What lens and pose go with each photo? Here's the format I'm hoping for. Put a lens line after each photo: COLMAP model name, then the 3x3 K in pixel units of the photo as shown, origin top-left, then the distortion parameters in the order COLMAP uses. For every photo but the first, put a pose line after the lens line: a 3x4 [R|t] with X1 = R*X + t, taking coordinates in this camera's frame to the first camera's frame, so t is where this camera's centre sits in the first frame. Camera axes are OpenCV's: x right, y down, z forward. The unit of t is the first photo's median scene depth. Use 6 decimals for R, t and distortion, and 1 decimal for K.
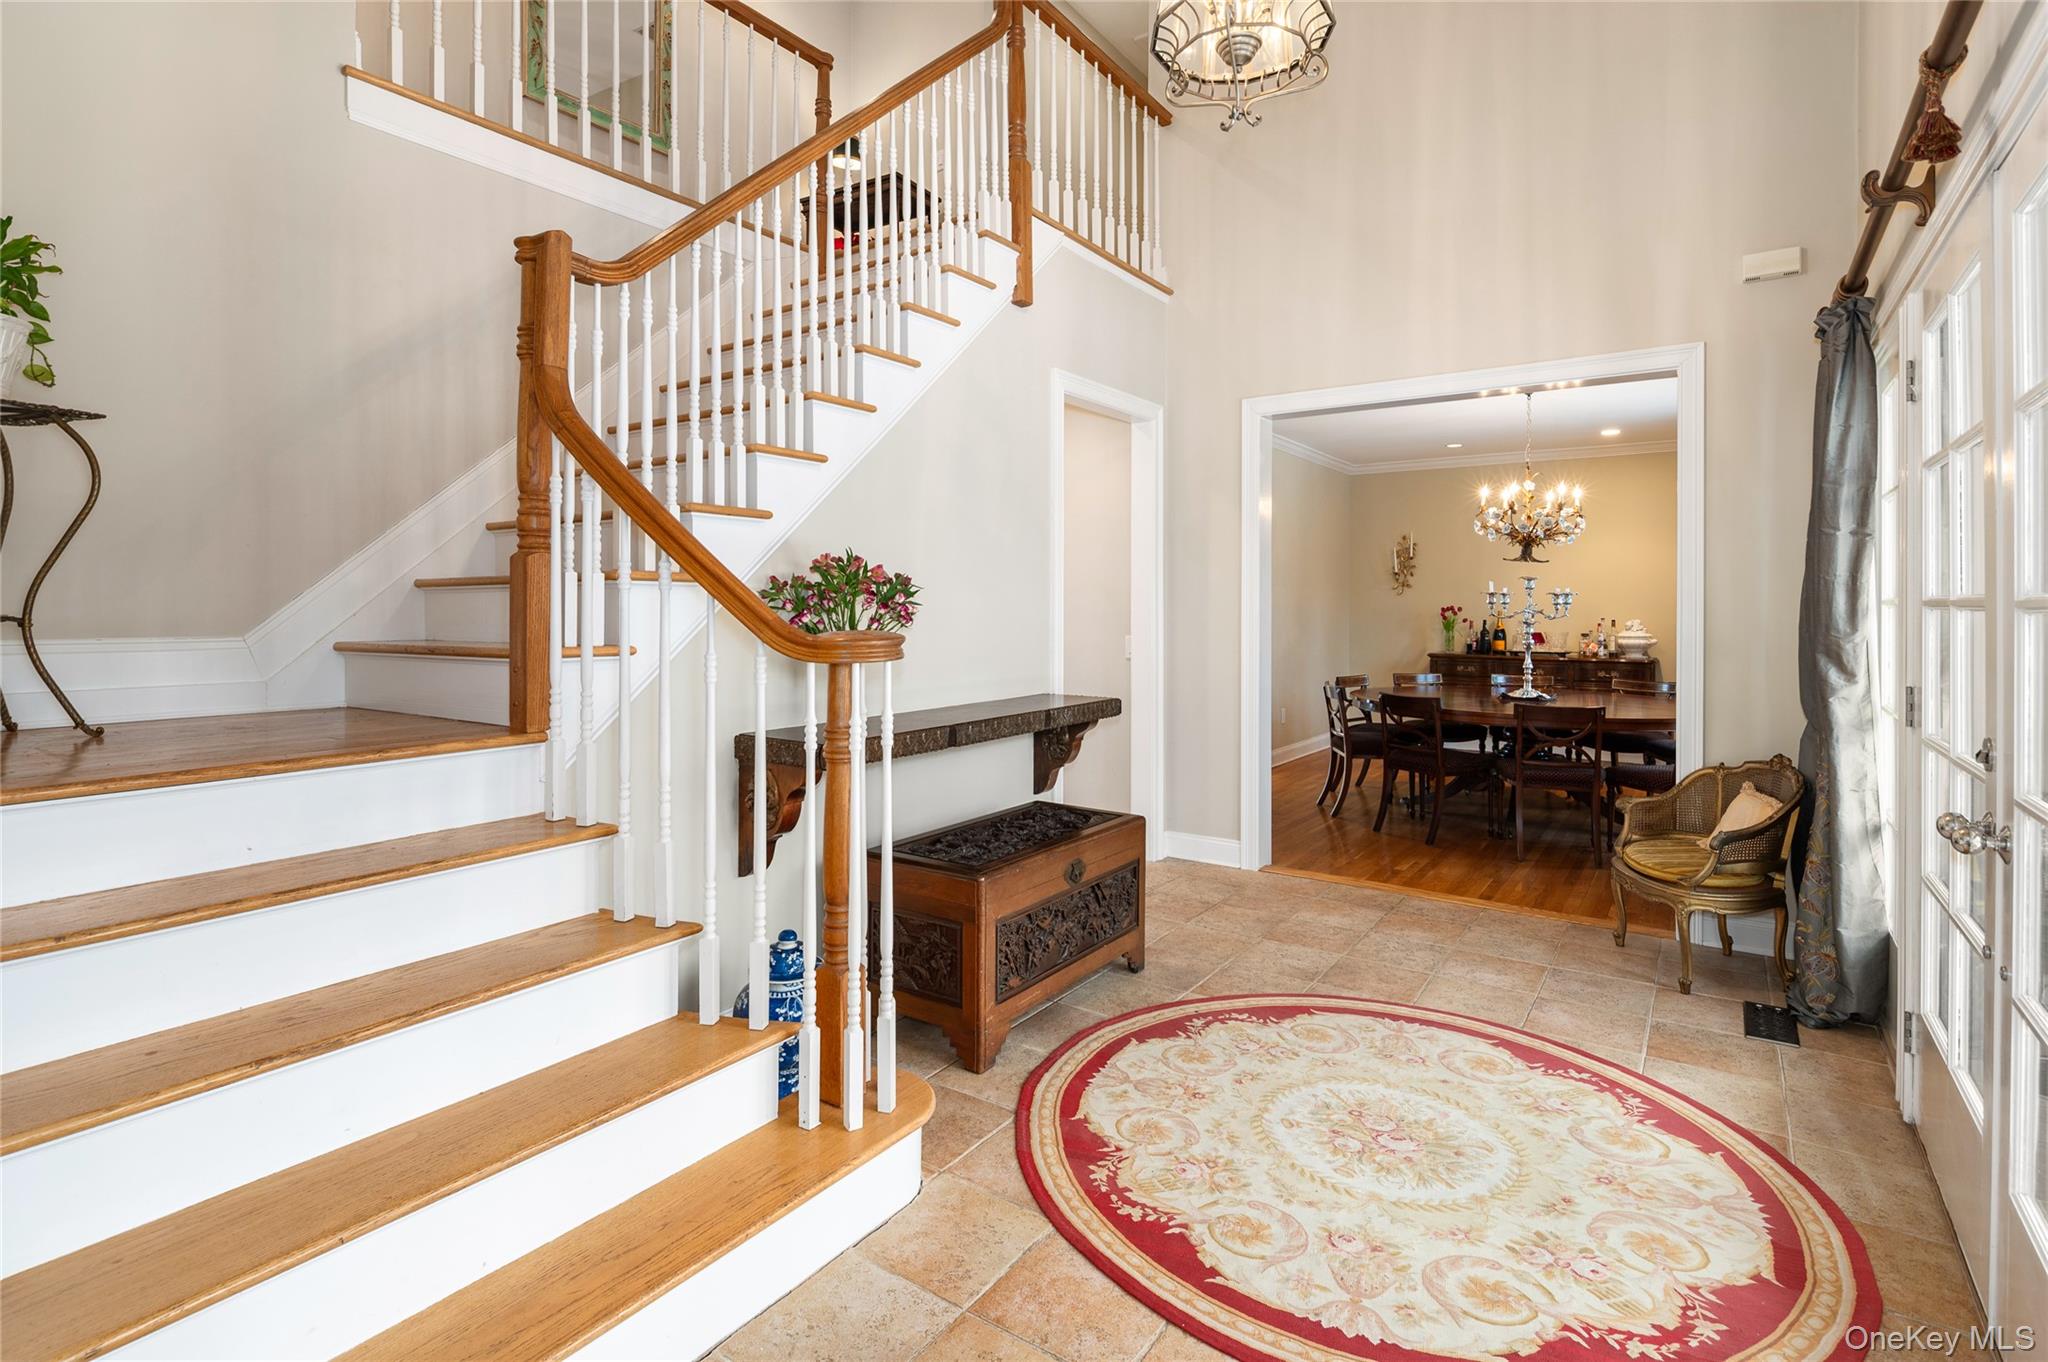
lens RADIAL K [[998.1, 0, 1029.0], [0, 998.1, 606.5], [0, 0, 1]] dist [0.000632, -0.000057]
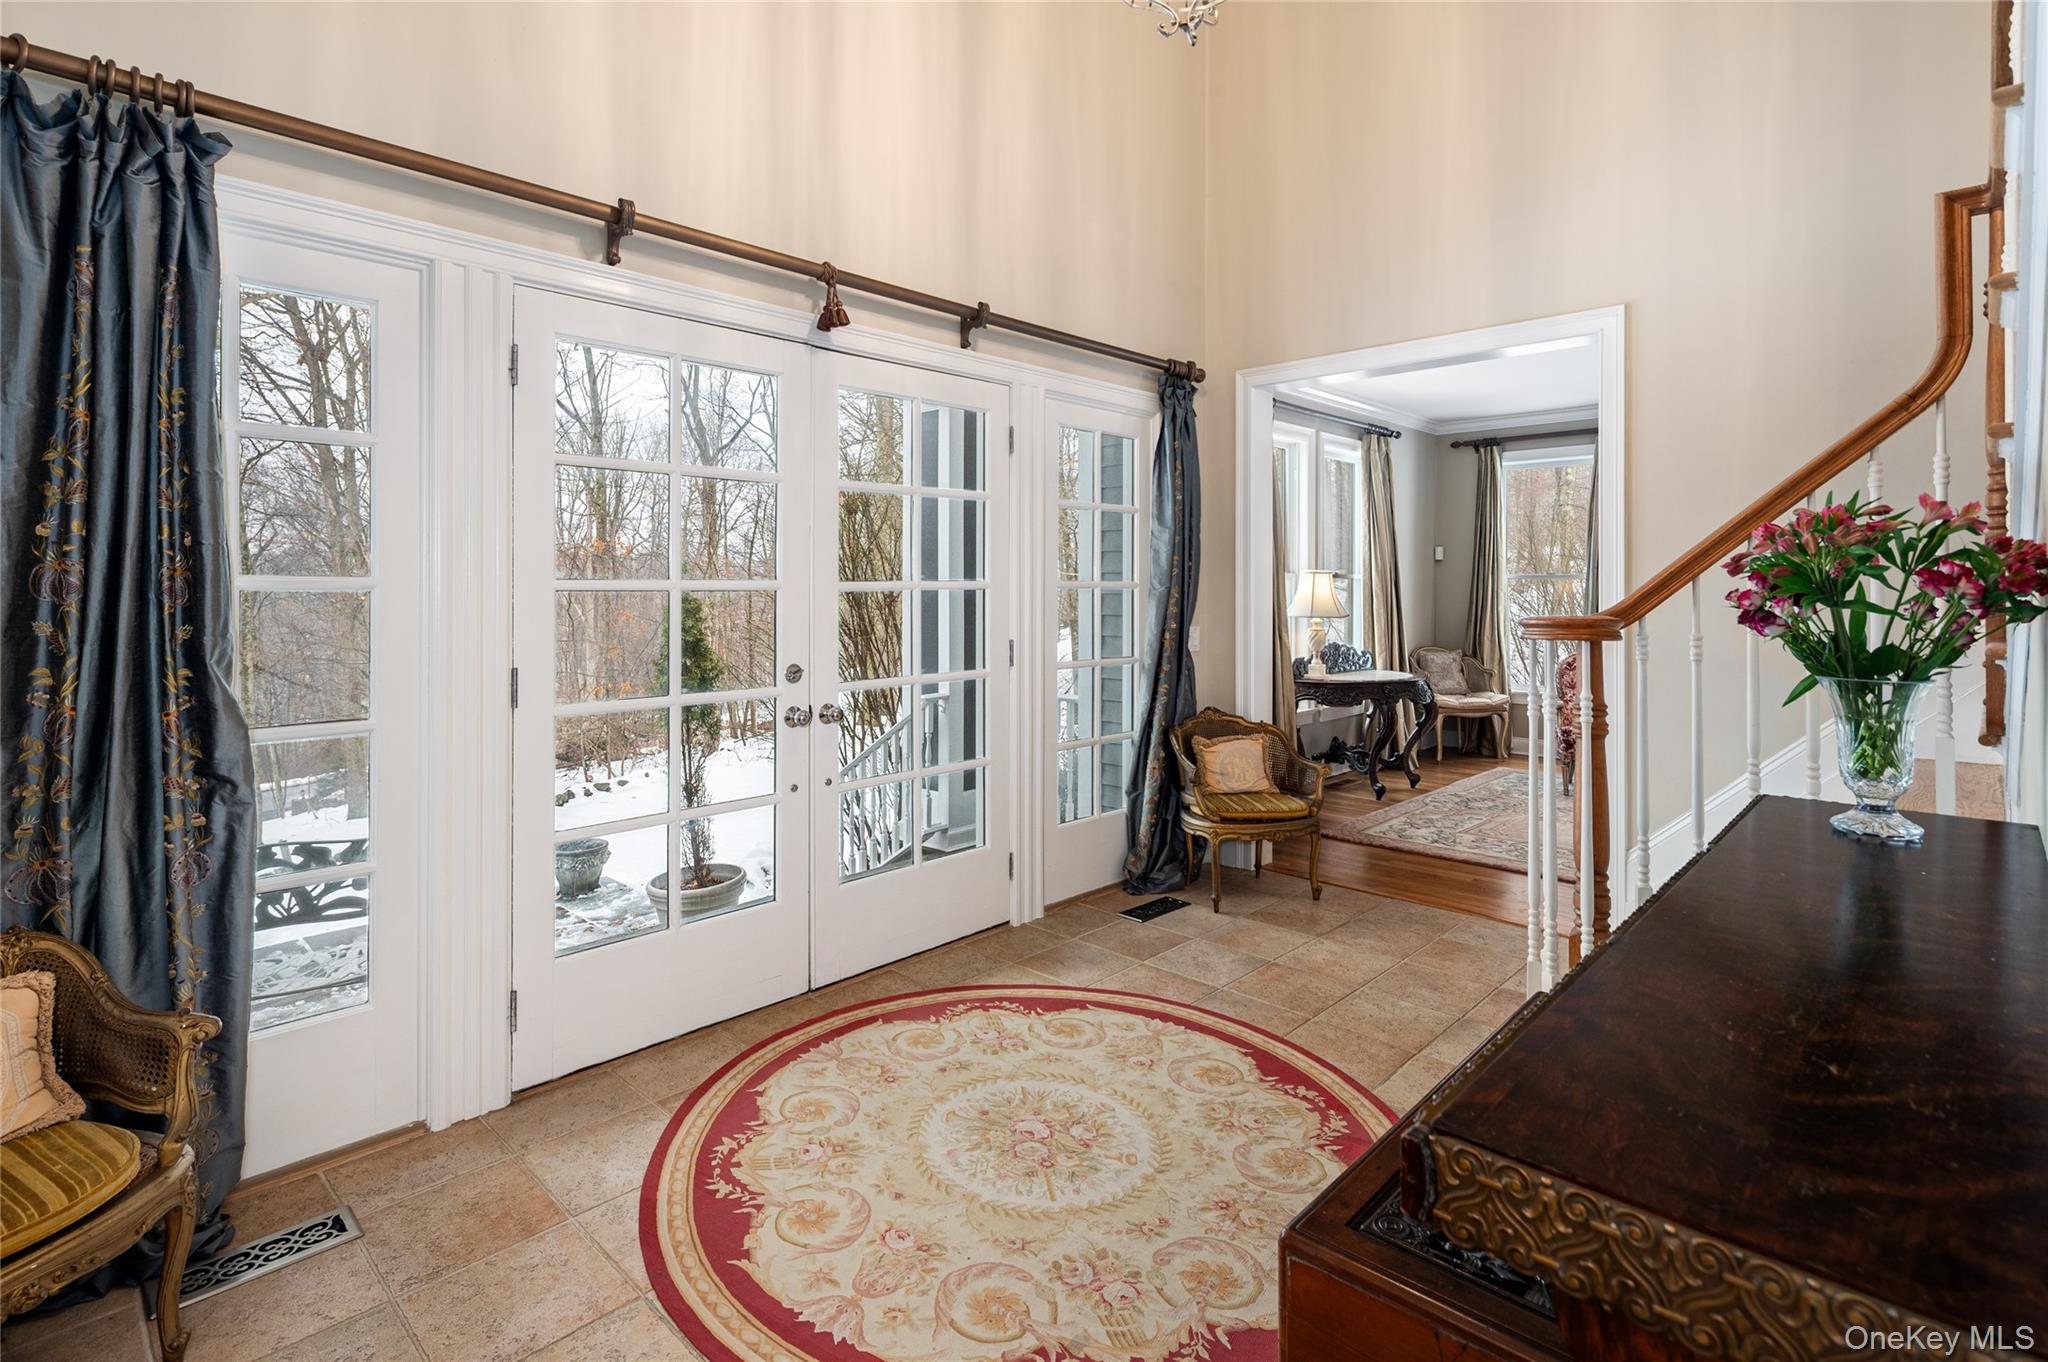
lens RADIAL K [[998.1, 0, 1026.1], [0, 998.1, 585.8], [0, 0, 1]] dist [0.000632, -0.000057]
pose [[-0.987397, -0.001584, 0.158254, 0.219161], [-0.000862, 0.999989, 0.004634, -0.009212], [-0.158260, 0.004439, -0.987388, 1.989866]]
